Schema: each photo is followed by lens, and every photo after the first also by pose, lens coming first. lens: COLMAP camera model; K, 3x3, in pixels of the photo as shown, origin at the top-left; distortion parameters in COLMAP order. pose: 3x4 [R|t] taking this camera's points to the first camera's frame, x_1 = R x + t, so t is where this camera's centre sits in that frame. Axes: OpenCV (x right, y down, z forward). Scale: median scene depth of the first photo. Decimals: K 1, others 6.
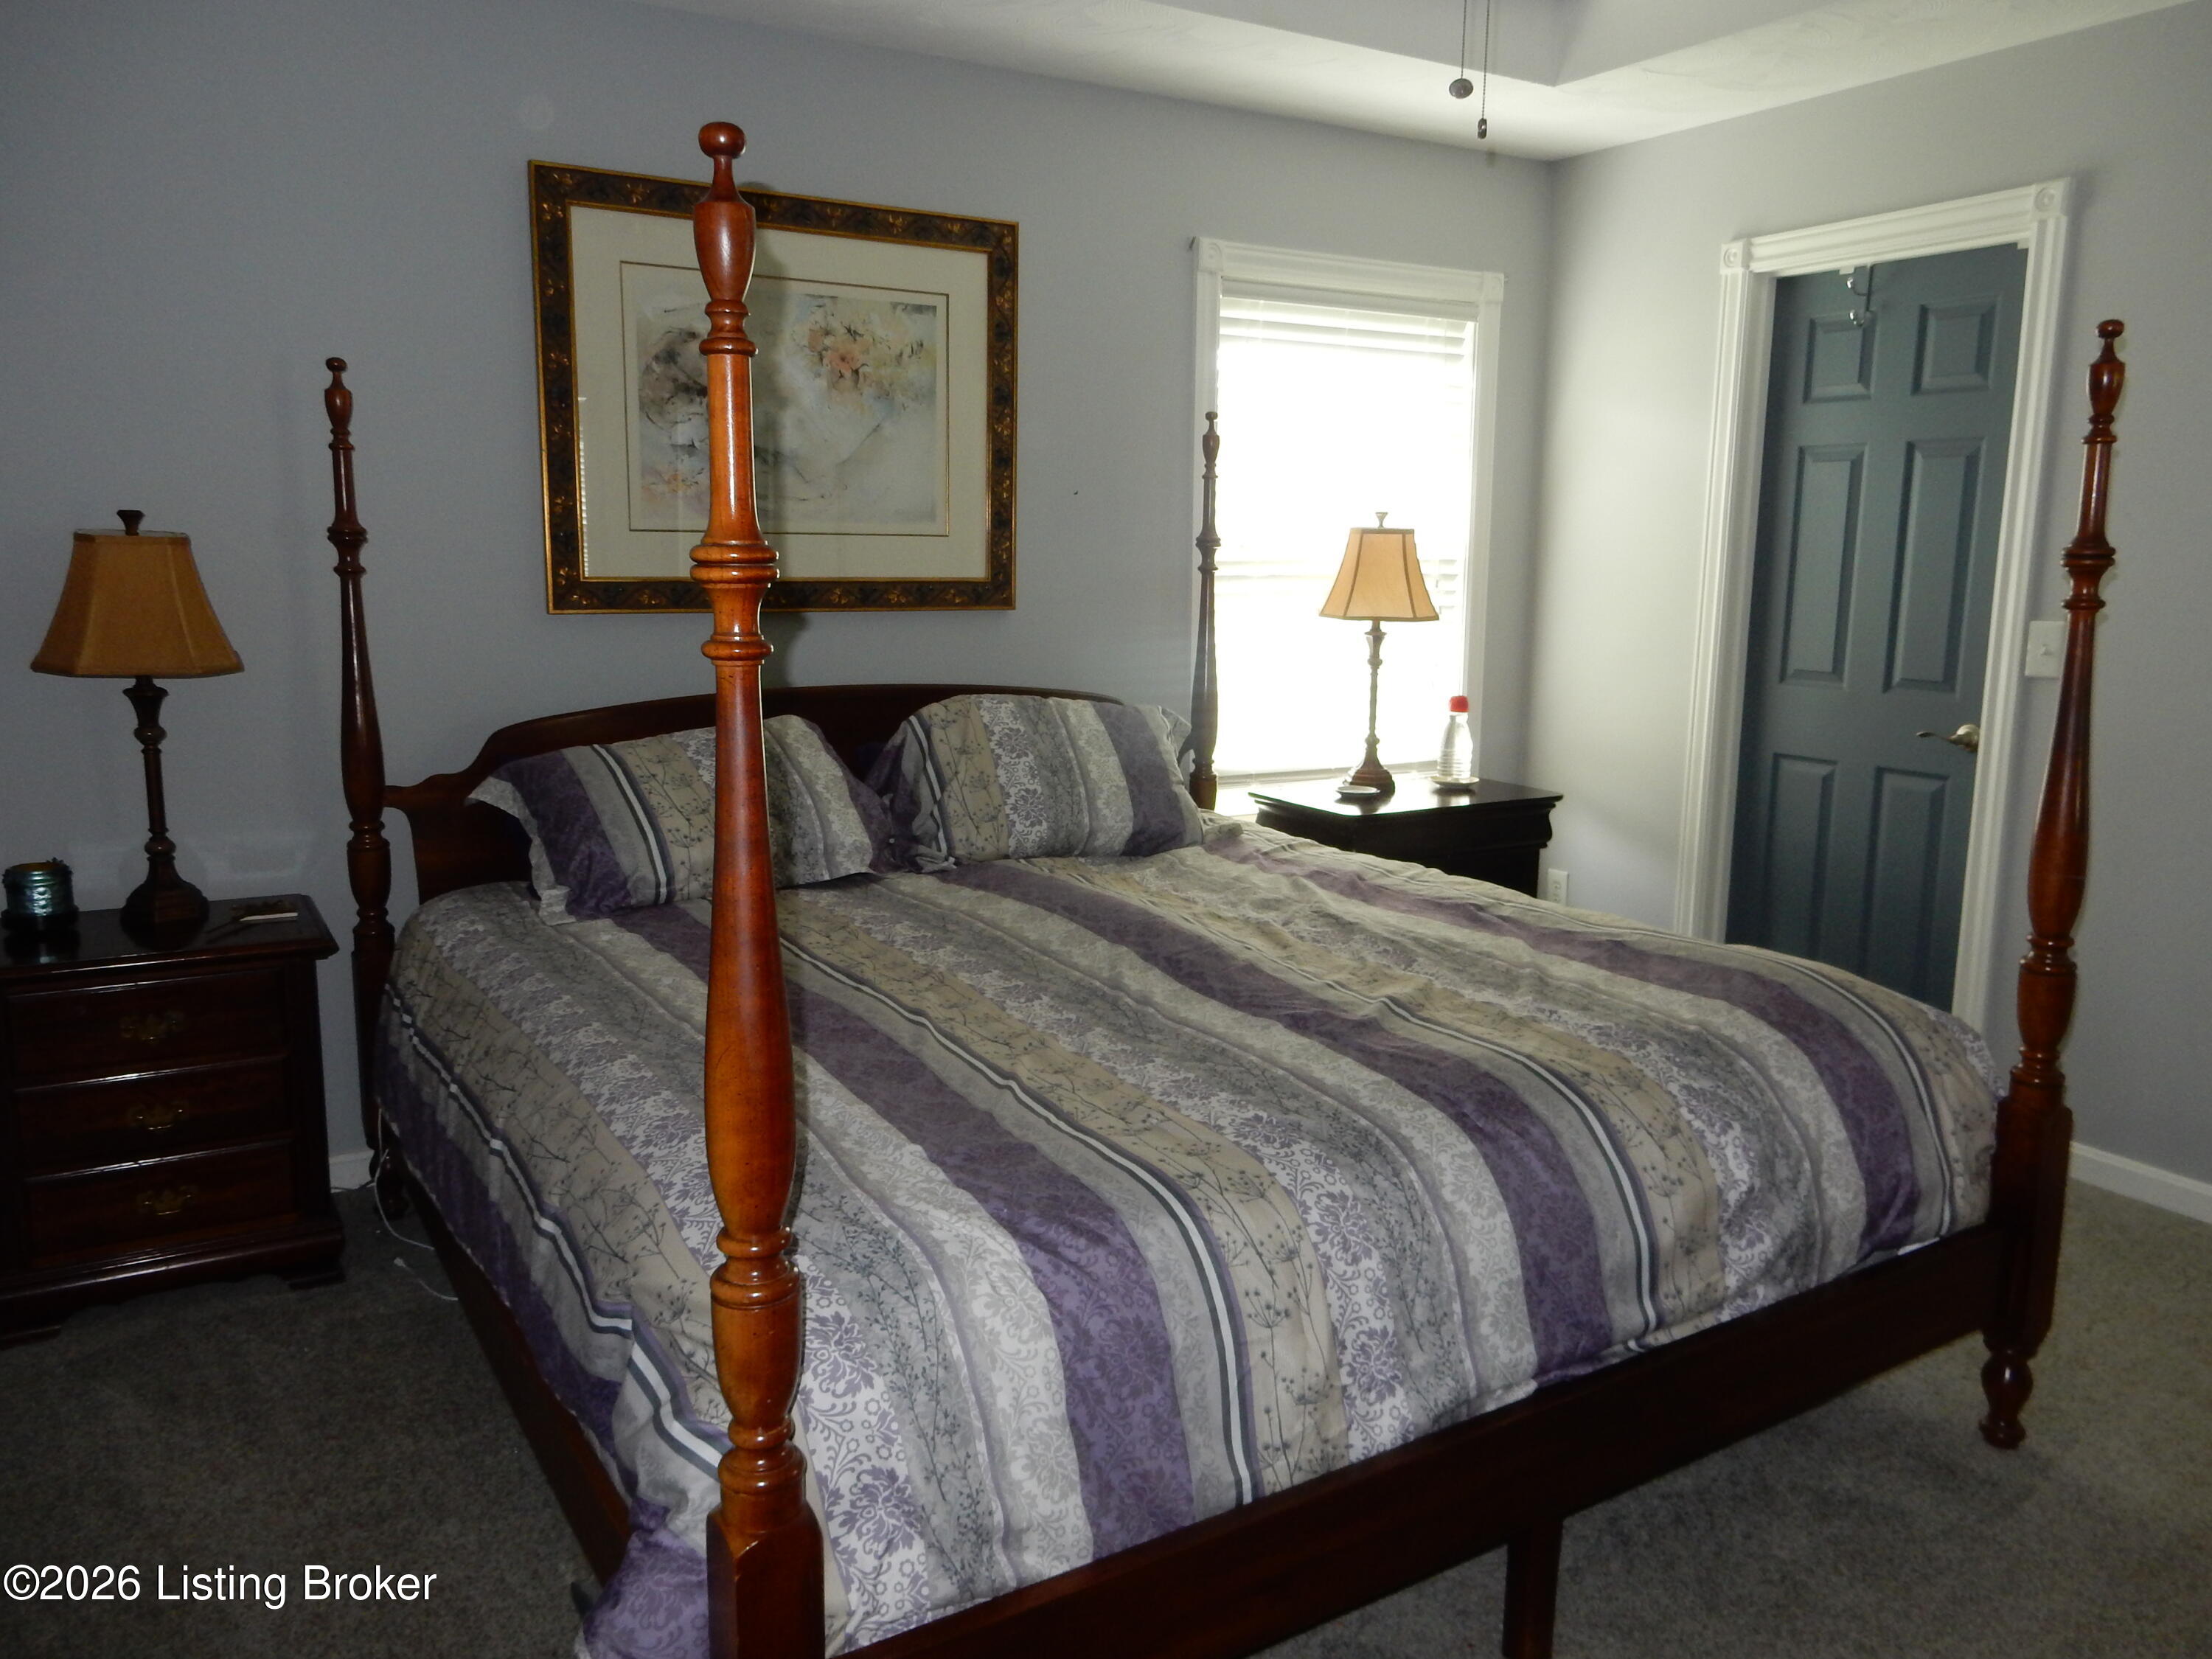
lens RADIAL K [[1643.8, 0, 1105.2], [0, 1643.8, 839.0], [0, 0, 1]] dist [0.007435, -0.004928]
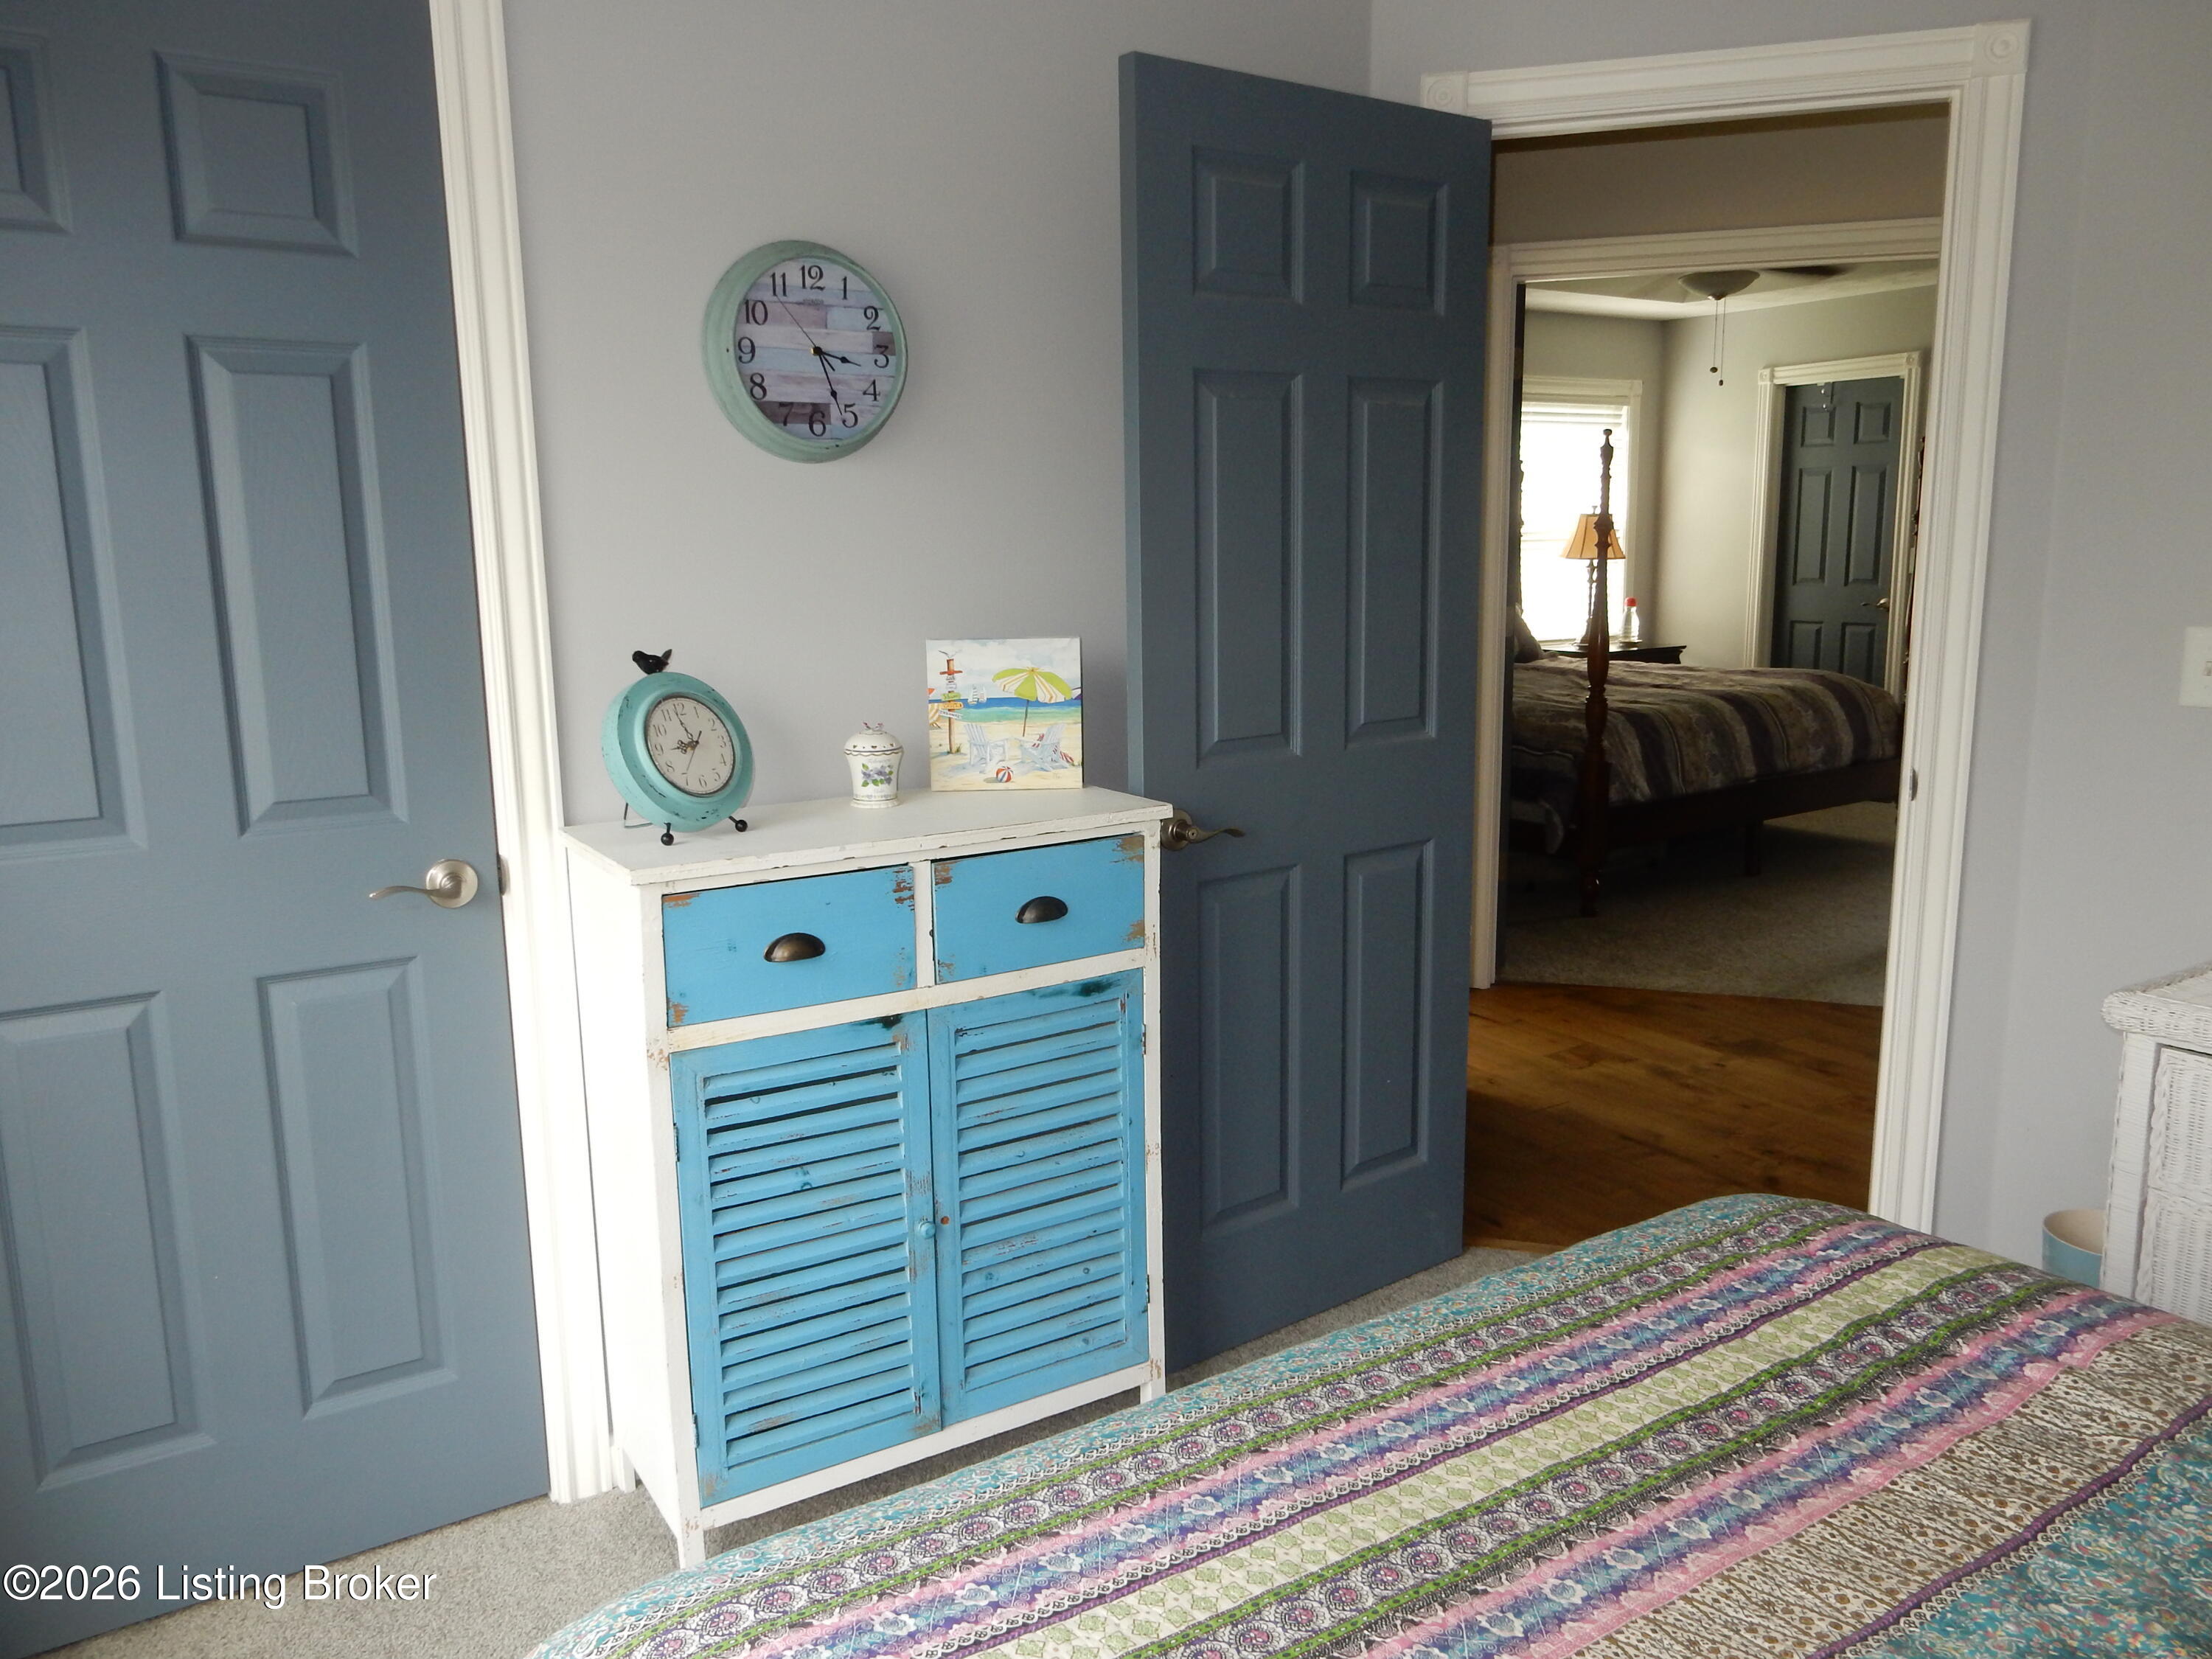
lens RADIAL K [[1643.8, 0, 1105.2], [0, 1643.8, 839.0], [0, 0, 1]] dist [0.007435, -0.004928]
pose [[0.998845, -0.033800, 0.034153, -0.544903], [0.033710, 0.999427, 0.003206, 0.193057], [-0.034242, -0.002051, 0.999411, -1.052372]]
